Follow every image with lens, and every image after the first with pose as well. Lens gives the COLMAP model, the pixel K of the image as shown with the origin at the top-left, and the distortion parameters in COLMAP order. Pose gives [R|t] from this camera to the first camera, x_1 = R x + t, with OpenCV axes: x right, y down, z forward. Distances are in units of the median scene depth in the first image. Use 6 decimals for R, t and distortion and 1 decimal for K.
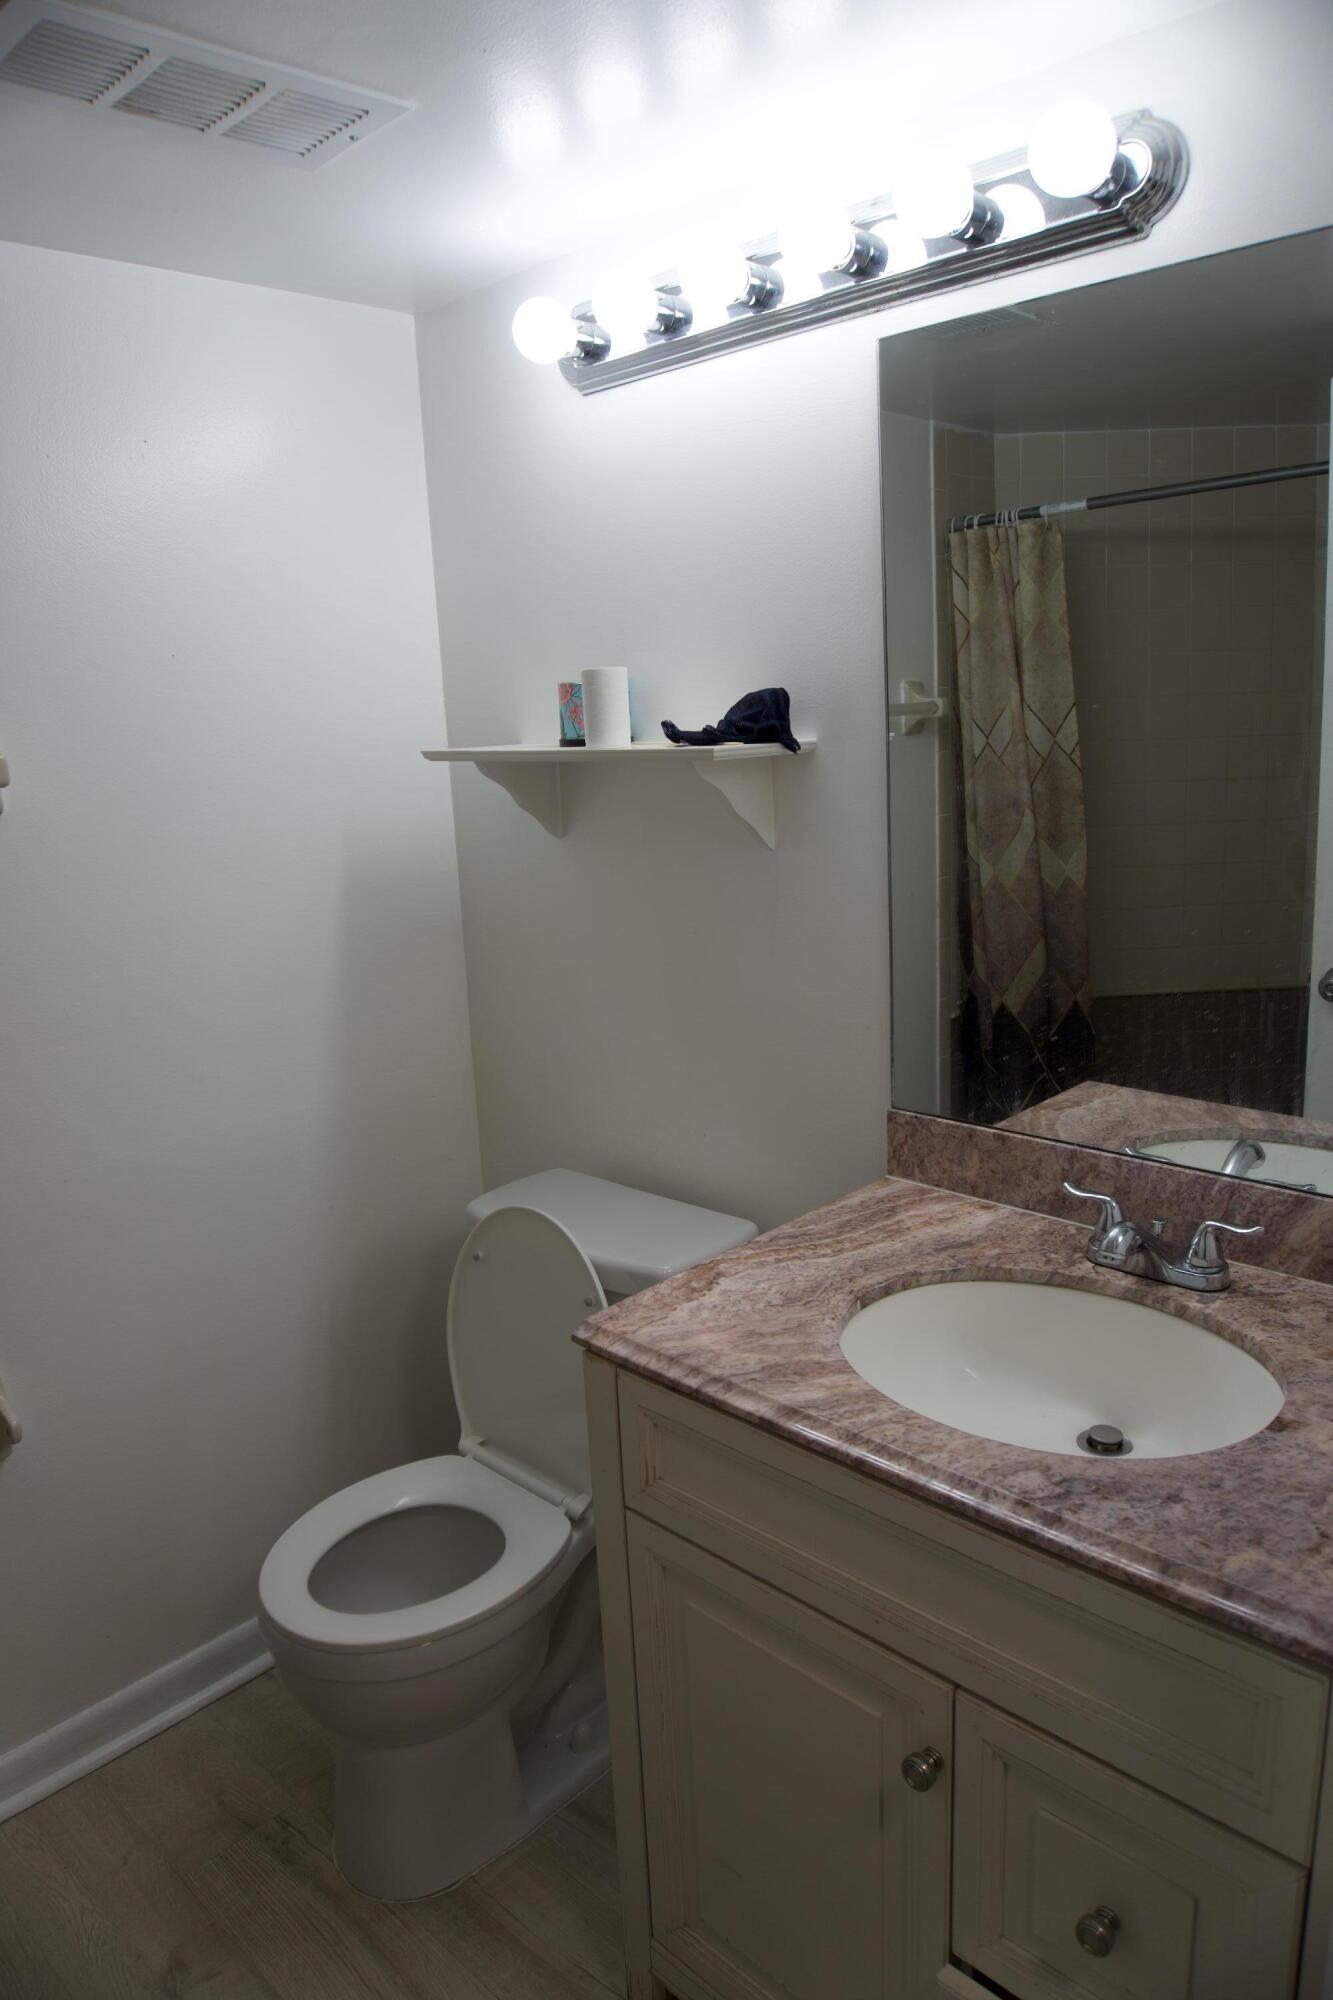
lens RADIAL K [[1341.9, 0, 678.5], [0, 1341.9, 989.9], [0, 0, 1]] dist [-0.044418, -0.006082]
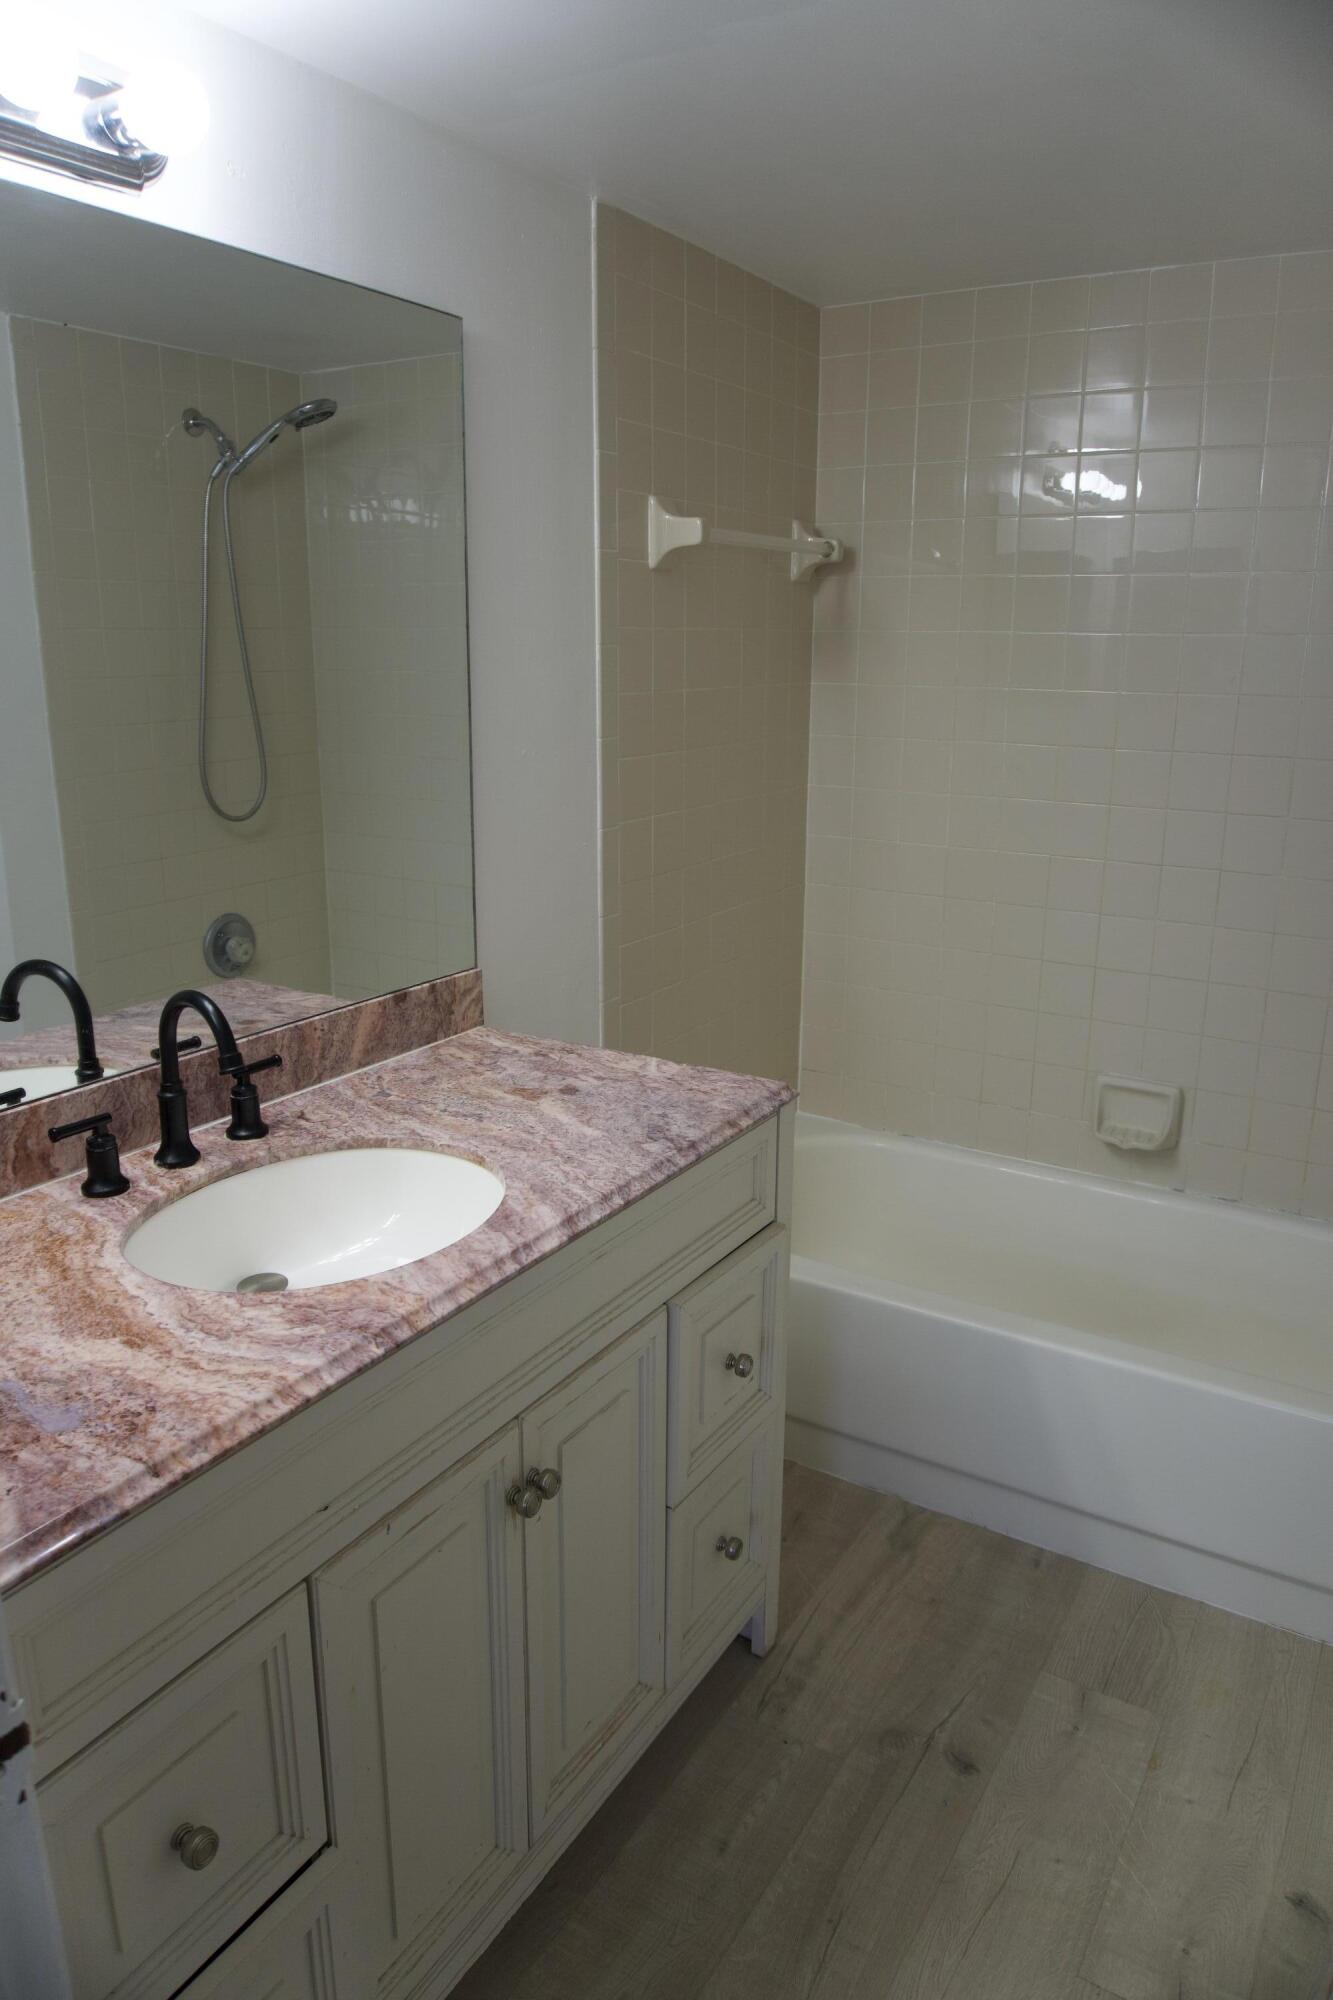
lens RADIAL K [[1341.9, 0, 667.6], [0, 1341.9, 990.0], [0, 0, 1]] dist [-0.044418, -0.006082]
pose [[-0.228233, -0.201056, 0.952621, -0.826923], [0.200547, 0.947755, 0.248077, -0.123385], [-0.952728, 0.247664, -0.175988, 0.872755]]
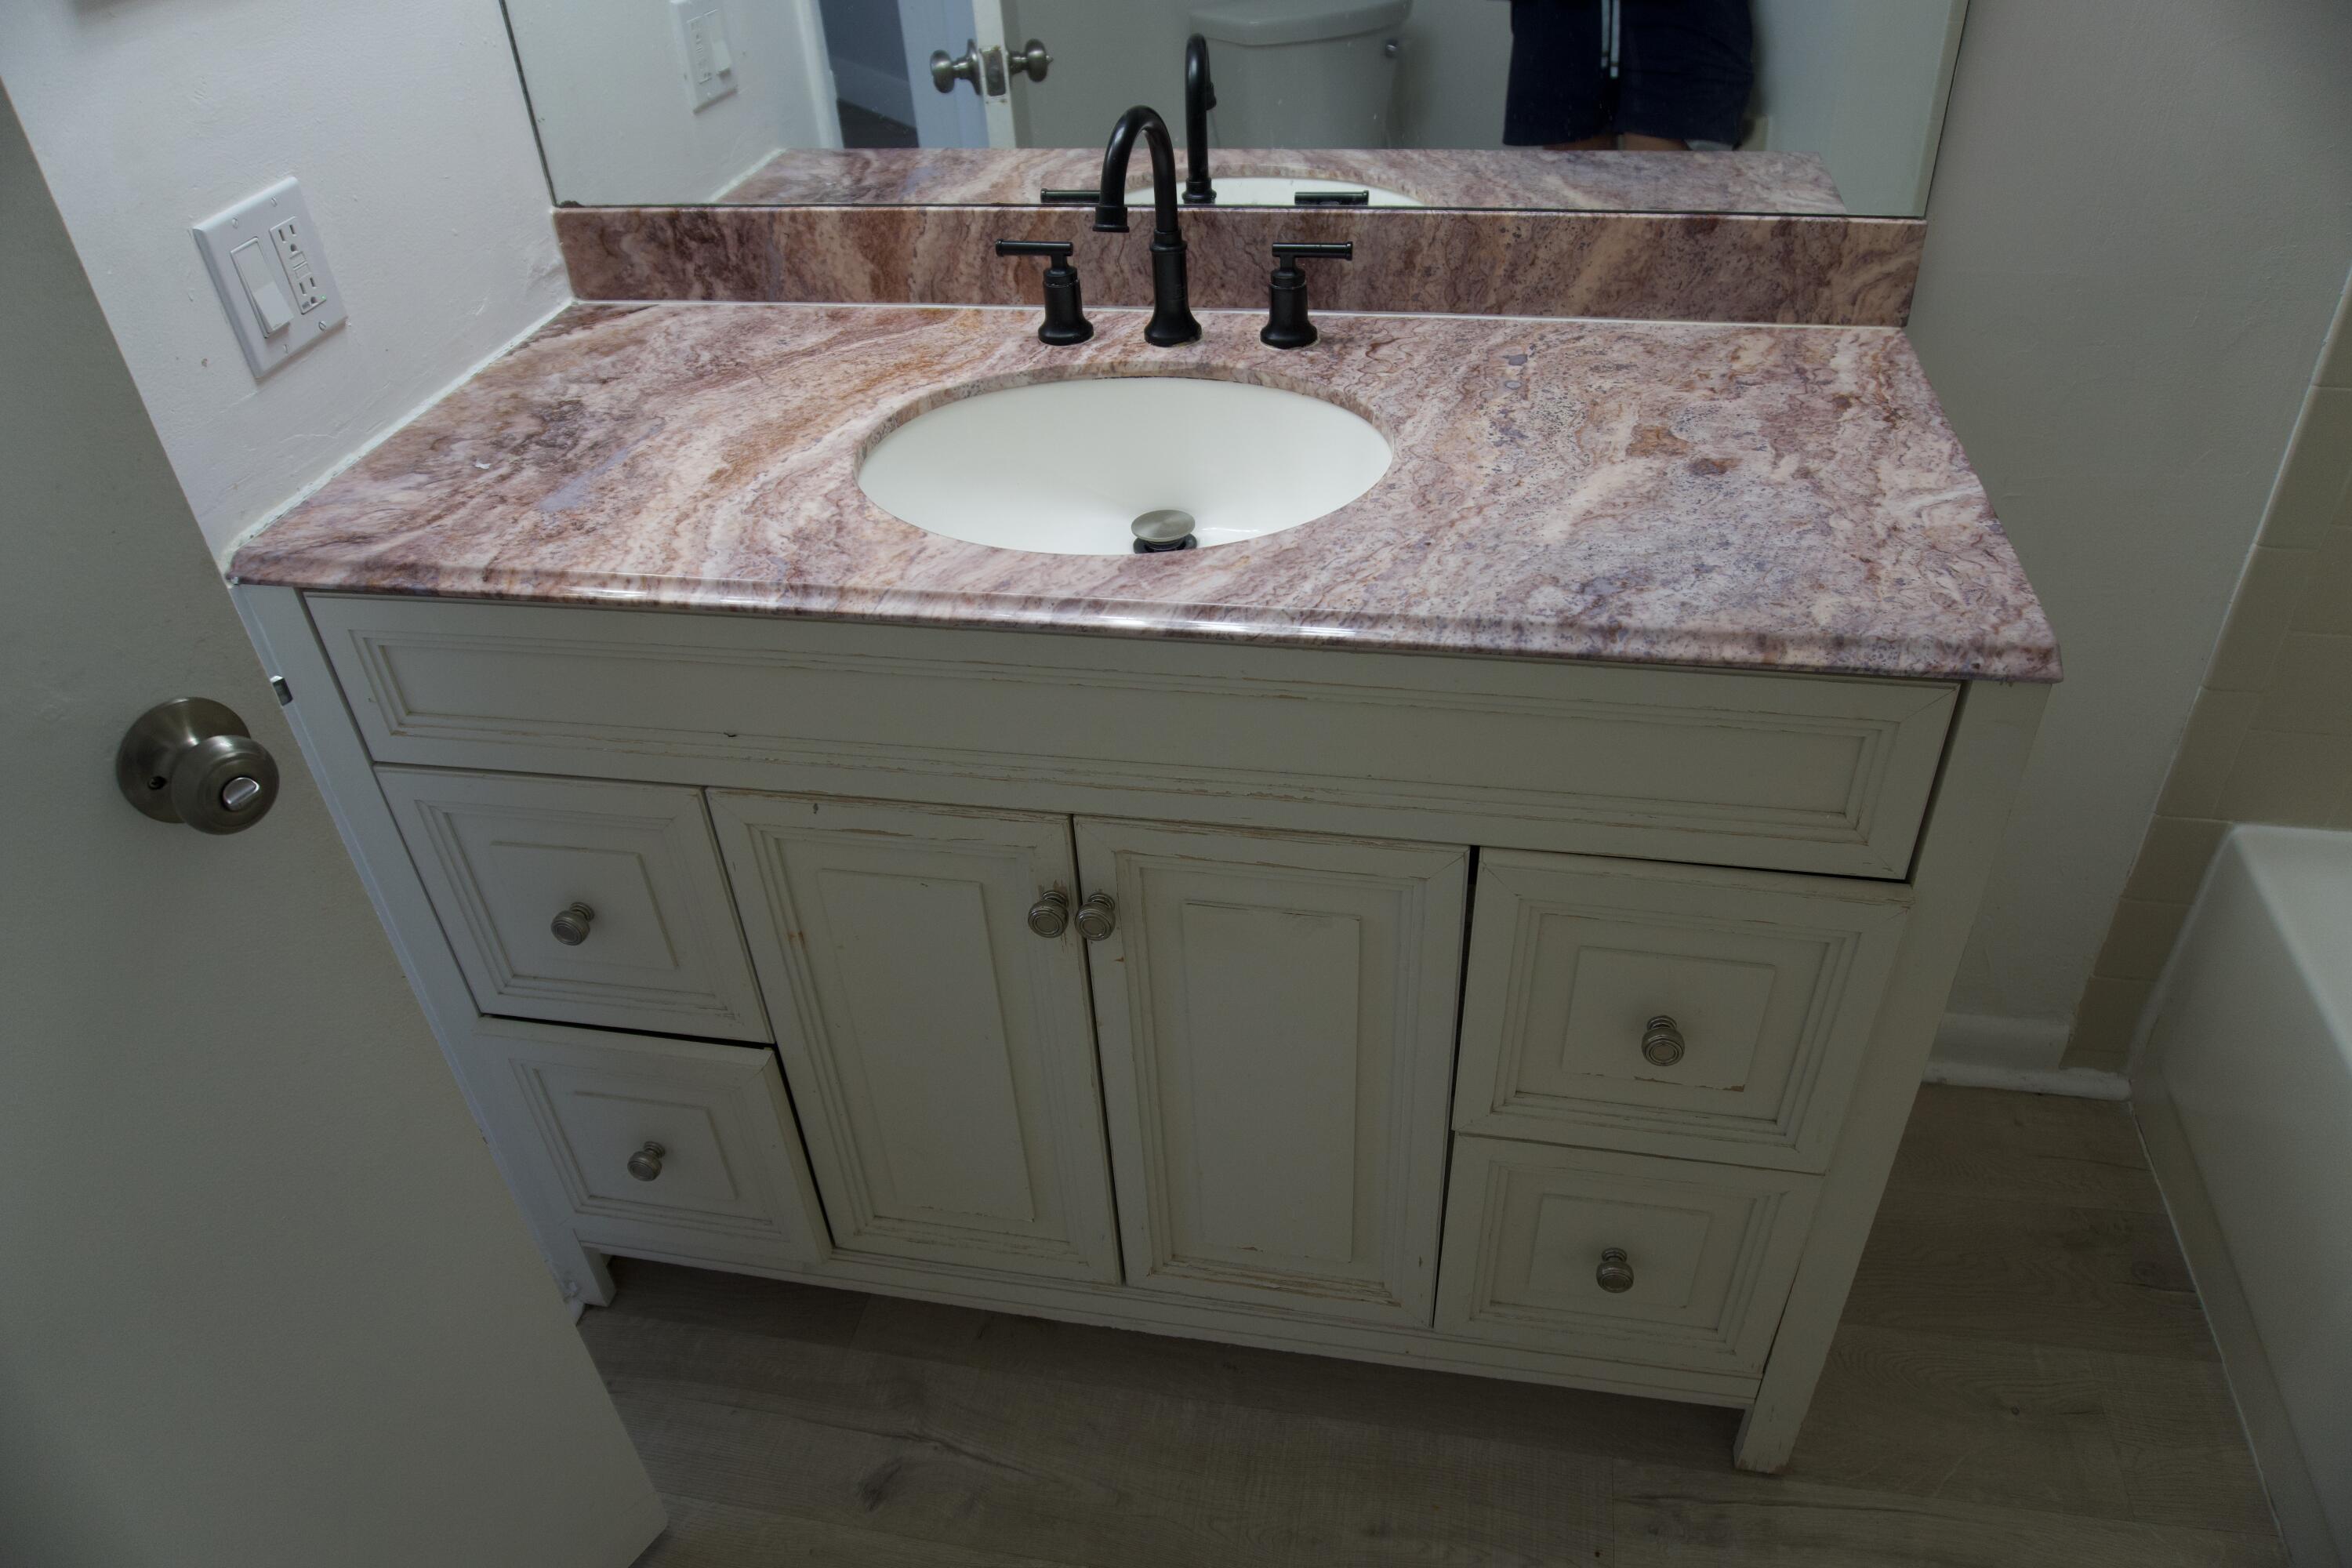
lens RADIAL K [[1578.0, 0, 1180.1], [0, 1578.0, 781.0], [0, 0, 1]] dist [-0.044418, -0.006082]
pose [[0.834767, -0.326535, 0.443327, -0.278938], [0.127948, 0.898166, 0.420628, 0.026721], [-0.535531, -0.294404, 0.791538, 0.237685]]
